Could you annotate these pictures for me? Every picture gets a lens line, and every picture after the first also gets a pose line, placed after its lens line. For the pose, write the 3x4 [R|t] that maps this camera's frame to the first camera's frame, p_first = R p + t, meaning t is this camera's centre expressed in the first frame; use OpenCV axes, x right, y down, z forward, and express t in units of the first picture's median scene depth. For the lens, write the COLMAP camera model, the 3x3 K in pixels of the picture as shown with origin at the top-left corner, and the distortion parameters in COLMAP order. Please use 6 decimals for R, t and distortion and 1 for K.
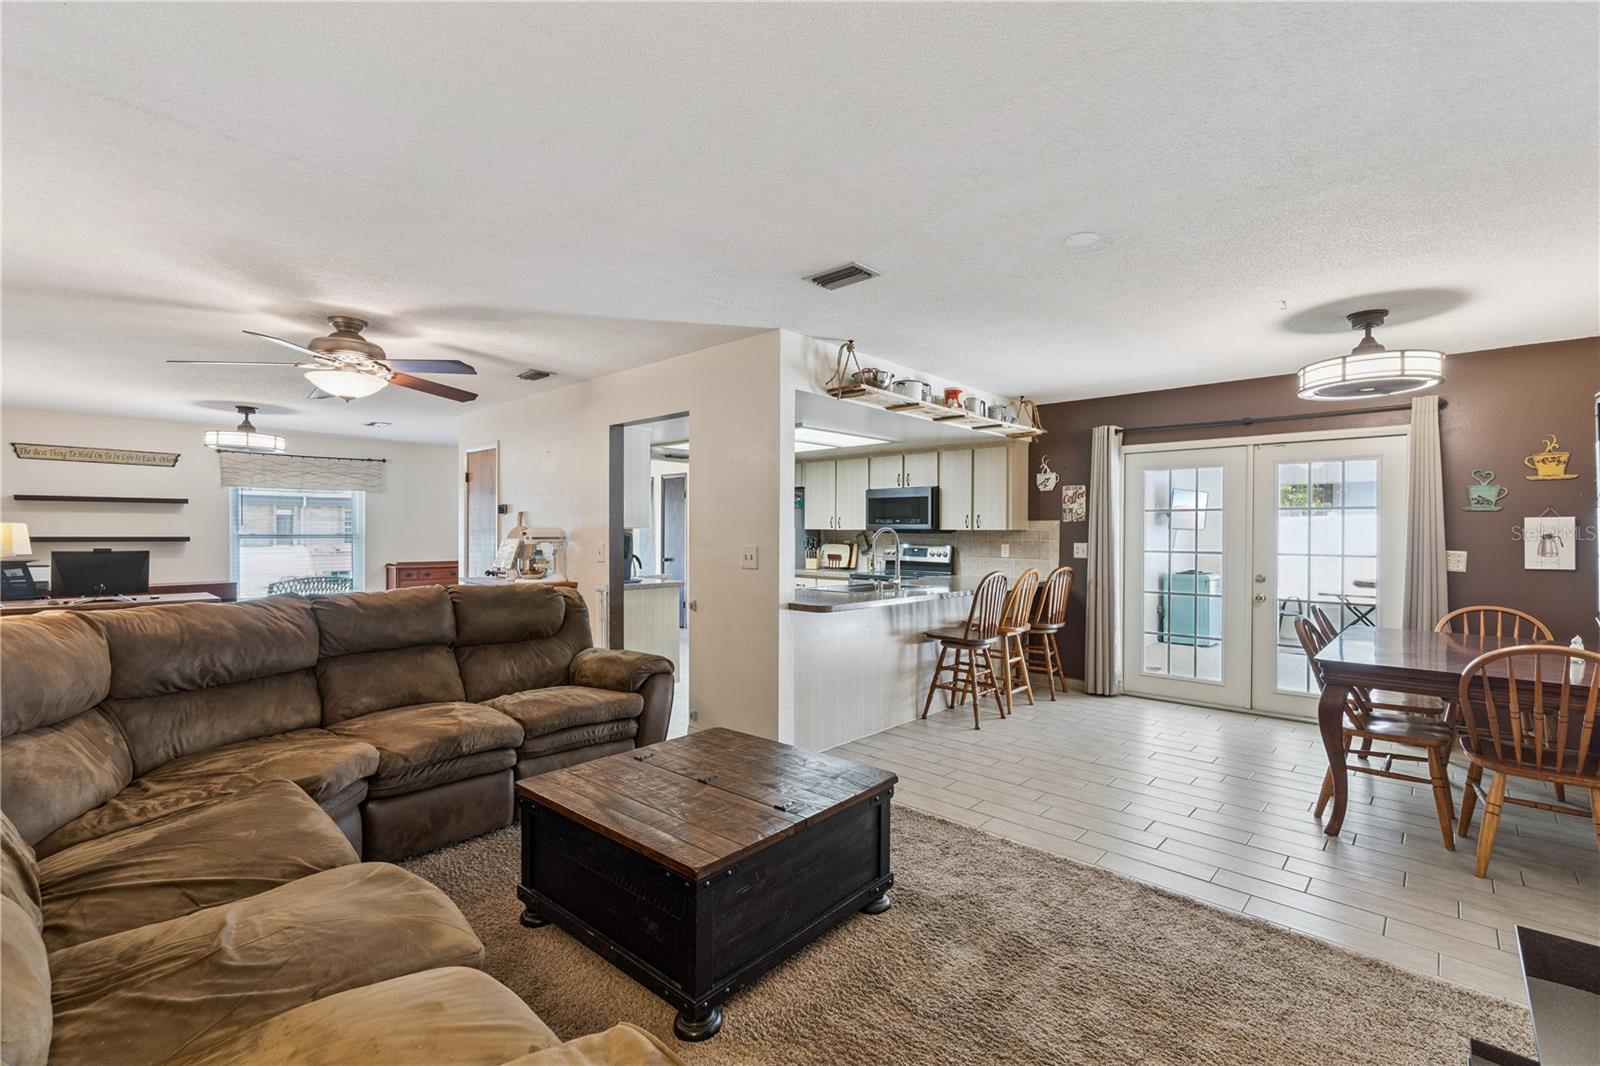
lens RADIAL K [[712.1, 0, 804.6], [0, 712.1, 534.4], [0, 0, 1]] dist [-0.003004, -0.000800]
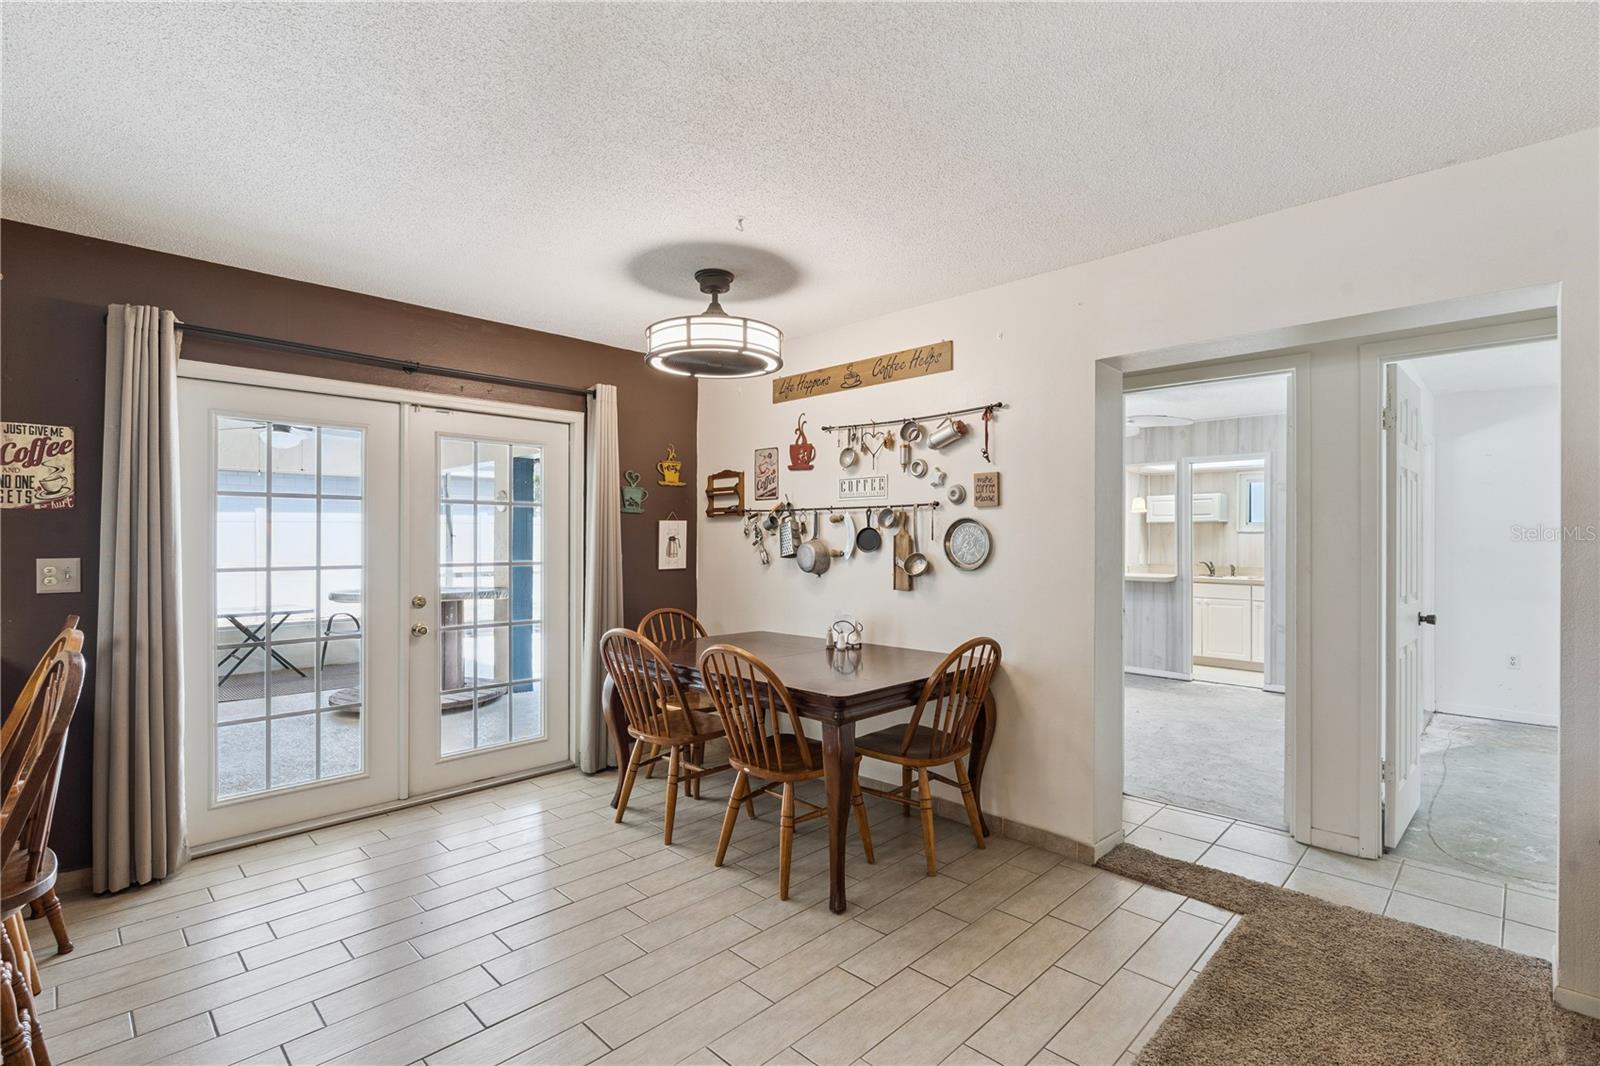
lens RADIAL K [[741.9, 0, 796.3], [0, 741.9, 540.3], [0, 0, 1]] dist [-0.001994, -0.000674]
pose [[0.032468, -0.008331, 0.999438, -0.048136], [-0.000100, 0.999965, 0.008339, -0.002578], [-0.999473, -0.000370, 0.032466, 0.514639]]
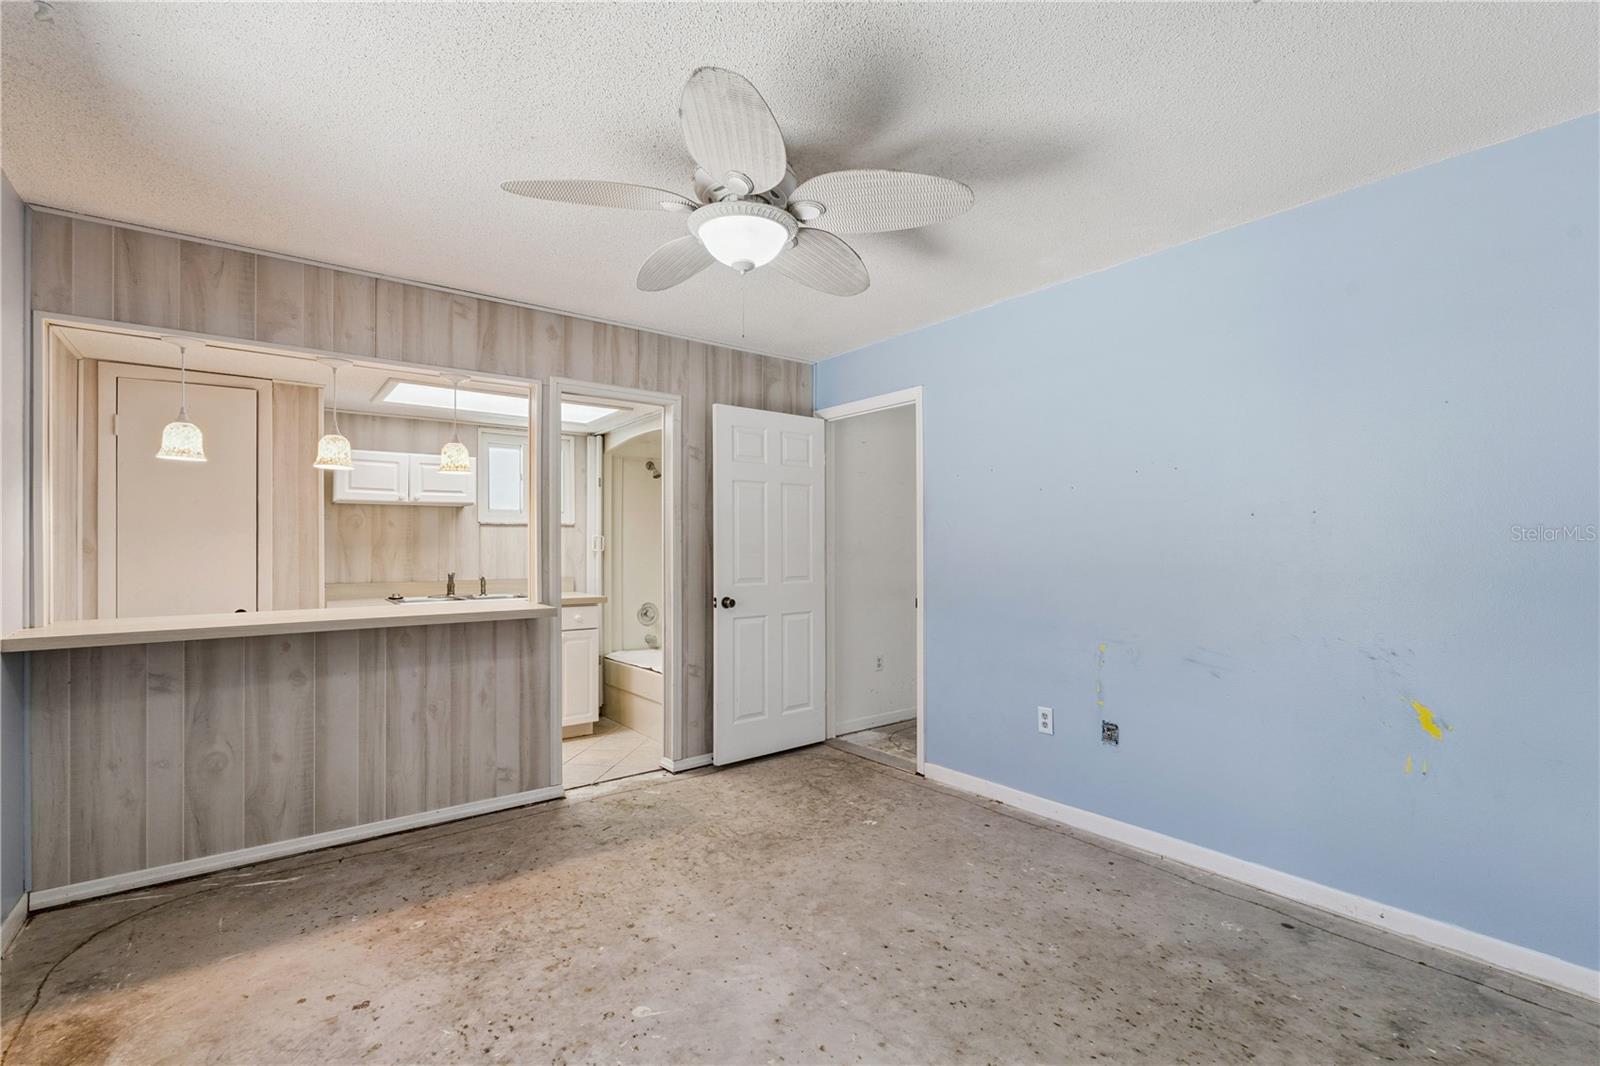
lens RADIAL K [[712.1, 0, 792.9], [0, 712.1, 542.2], [0, 0, 1]] dist [-0.003004, -0.000800]
pose [[-0.987263, -0.004019, 0.159048, 0.808831], [-0.003732, 0.999991, 0.002103, 0.011064], [-0.159055, 0.001483, -0.987269, 0.495913]]
